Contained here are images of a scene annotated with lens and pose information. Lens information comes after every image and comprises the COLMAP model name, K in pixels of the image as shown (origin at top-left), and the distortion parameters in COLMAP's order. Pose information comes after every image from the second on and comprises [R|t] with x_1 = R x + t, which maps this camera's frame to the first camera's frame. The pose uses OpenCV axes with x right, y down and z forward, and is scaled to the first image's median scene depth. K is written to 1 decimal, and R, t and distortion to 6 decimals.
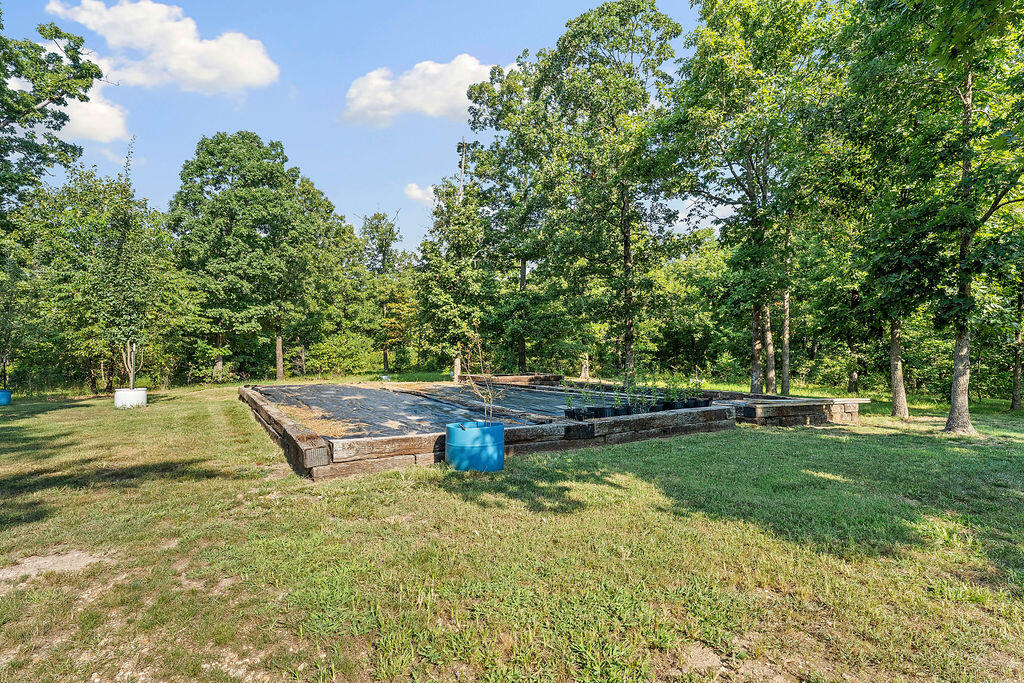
lens RADIAL K [[500.5, 0, 510.8], [0, 500.5, 339.1], [0, 0, 1]] dist [0.002180, 0.001138]
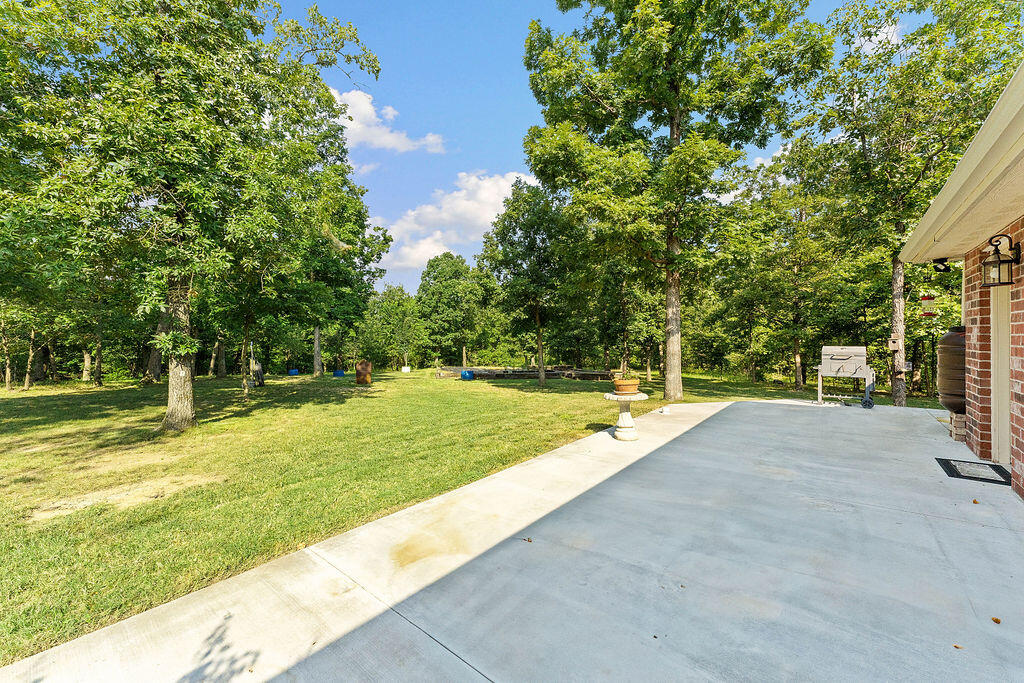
lens RADIAL K [[403.0, 0, 512.5], [0, 403.0, 344.2], [0, 0, 1]] dist [-0.000595, -0.000011]
pose [[0.930857, -0.009663, -0.365256, 0.423503], [0.011284, 0.999934, 0.002304, -0.021996], [0.365210, -0.006266, 0.930904, -0.597920]]
